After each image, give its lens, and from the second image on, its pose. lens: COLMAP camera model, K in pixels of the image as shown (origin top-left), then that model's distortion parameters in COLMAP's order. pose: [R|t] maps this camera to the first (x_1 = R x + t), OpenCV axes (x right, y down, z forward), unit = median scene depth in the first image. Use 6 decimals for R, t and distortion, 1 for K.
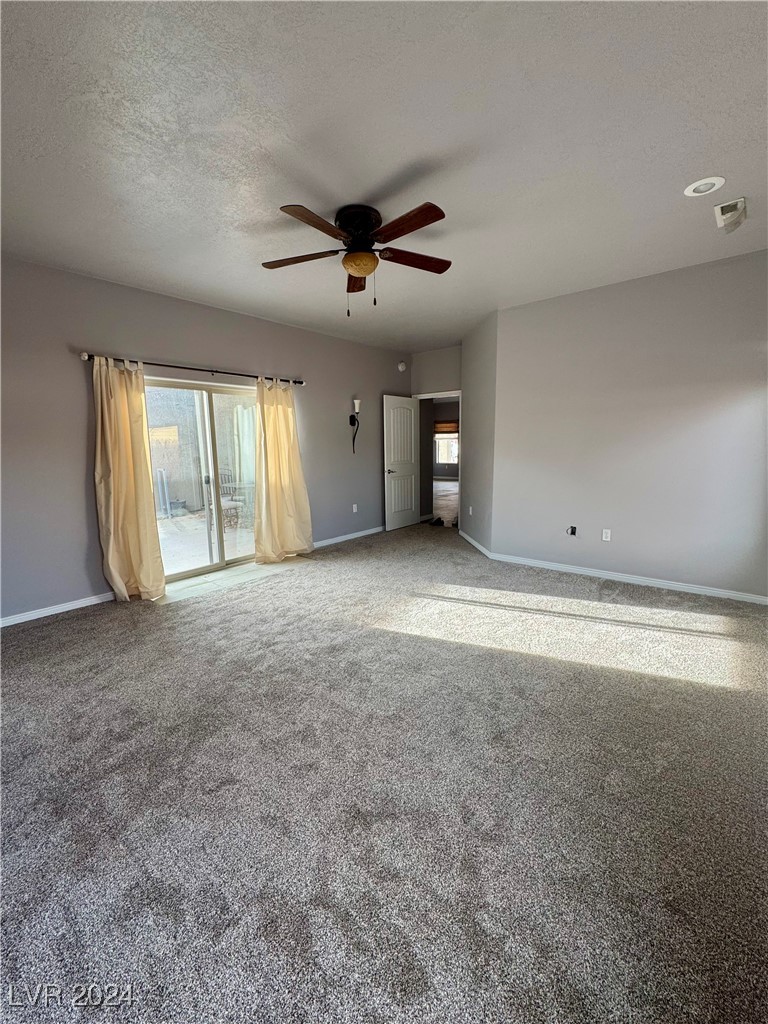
lens RADIAL K [[414.1, 0, 384.0], [0, 414.1, 512.0], [0, 0, 1]] dist [-0.001281, 0.000280]
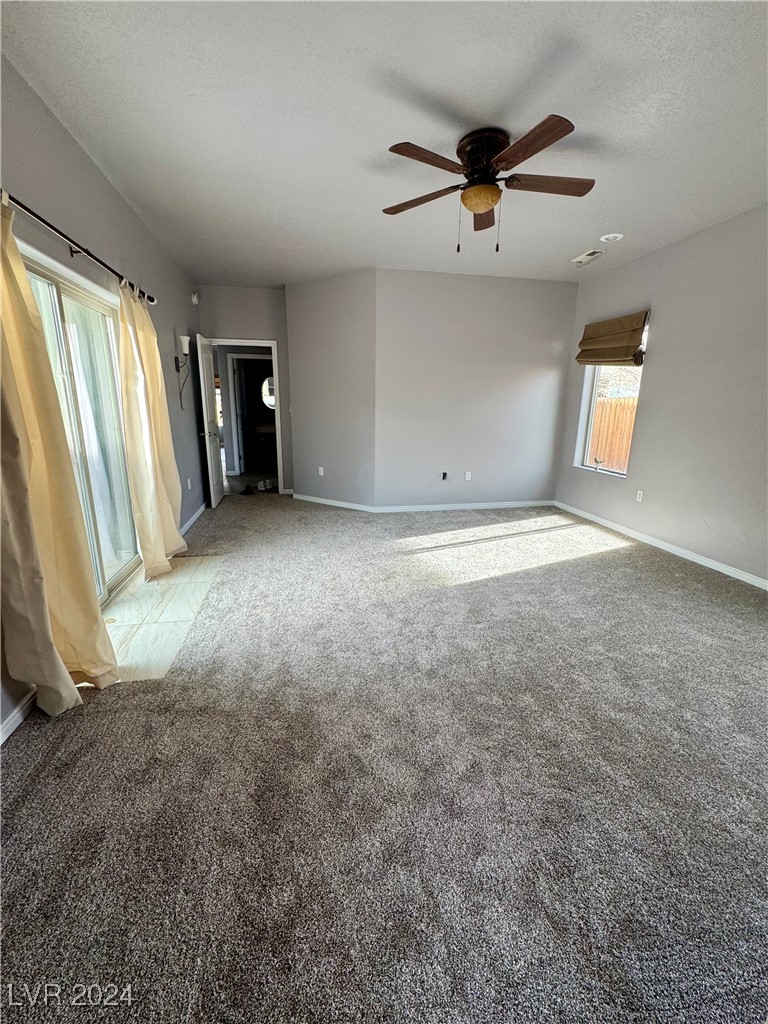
lens RADIAL K [[414.1, 0, 384.0], [0, 414.1, 512.0], [0, 0, 1]] dist [-0.001281, 0.000280]
pose [[0.643136, -0.171139, 0.746383, -0.760076], [0.103424, 0.985188, 0.136778, -0.046202], [-0.758736, -0.010773, 0.651309, 0.423243]]
